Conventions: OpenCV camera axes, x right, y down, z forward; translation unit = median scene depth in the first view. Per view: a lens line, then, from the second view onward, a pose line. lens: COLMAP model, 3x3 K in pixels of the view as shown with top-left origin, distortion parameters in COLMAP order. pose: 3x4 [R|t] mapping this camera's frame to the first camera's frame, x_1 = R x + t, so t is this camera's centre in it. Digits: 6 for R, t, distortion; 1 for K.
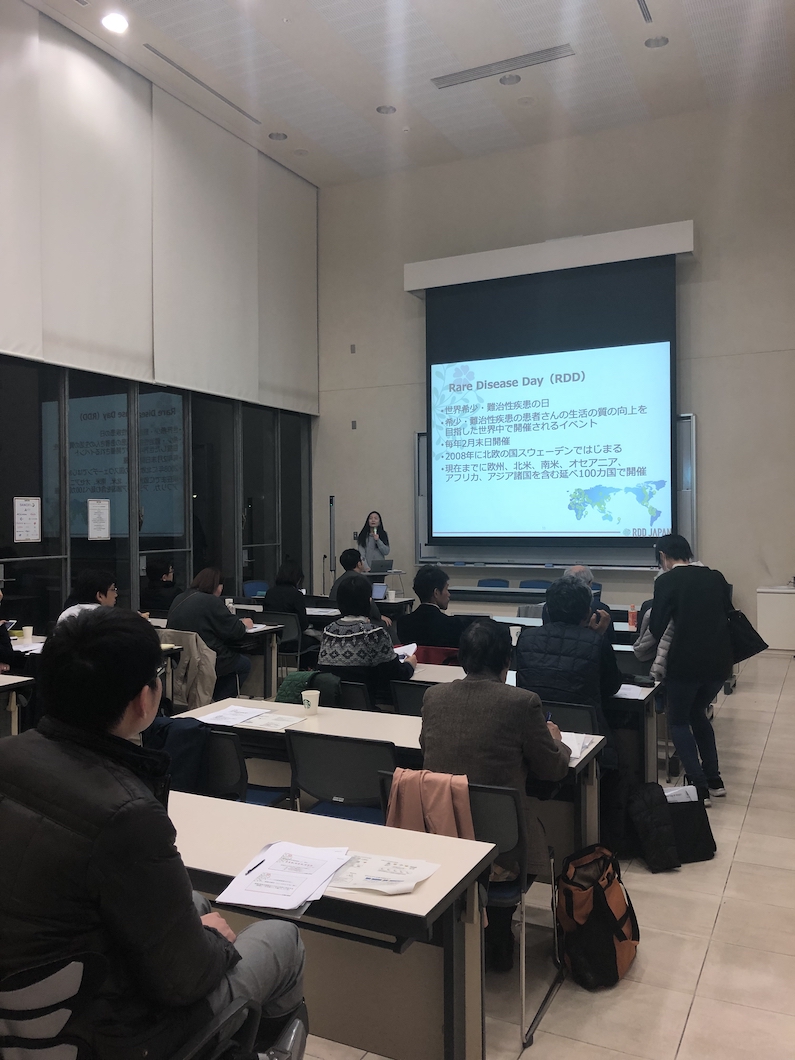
lens RADIAL K [[861.3, 0, 378.7], [0, 861.3, 542.5], [0, 0, 1]] dist [0.010774, -0.002000]
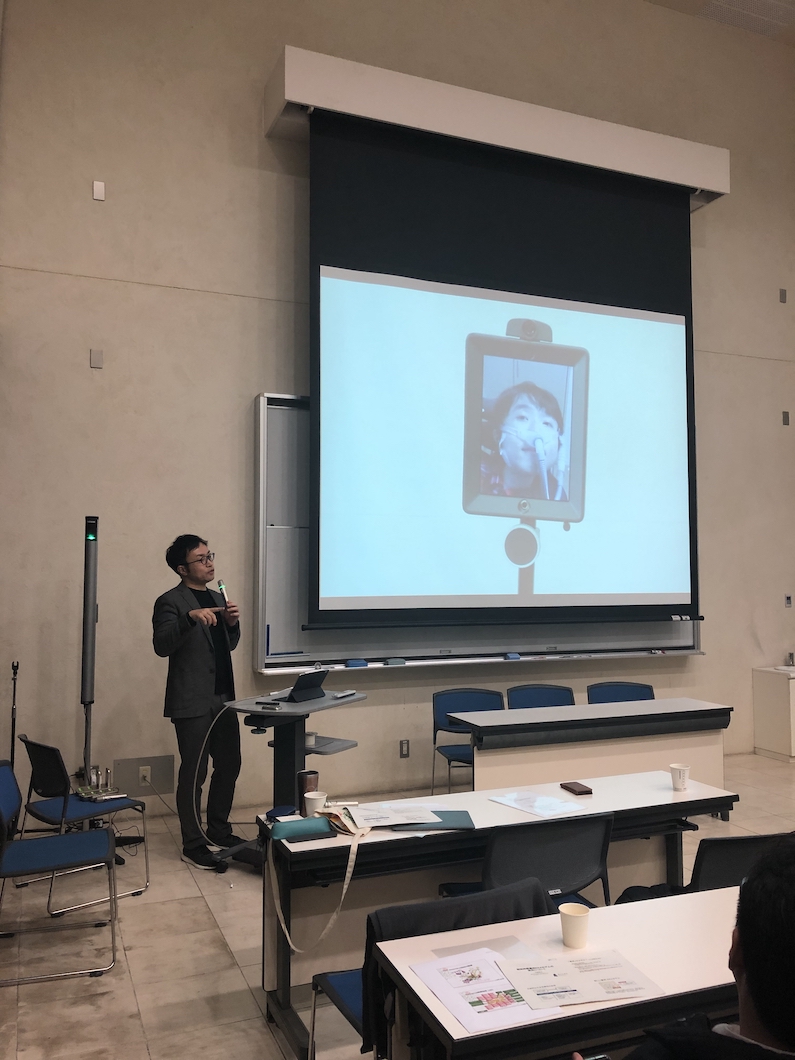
lens RADIAL K [[876.0, 0, 397.5], [0, 876.0, 530.0], [0, 0, 1]] dist [0.003531, -0.006103]
pose [[0.643196, 0.051051, 0.763998, -0.289706], [0.021031, 0.996221, -0.084274, -0.009355], [-0.765413, 0.070273, 0.639691, 0.652571]]
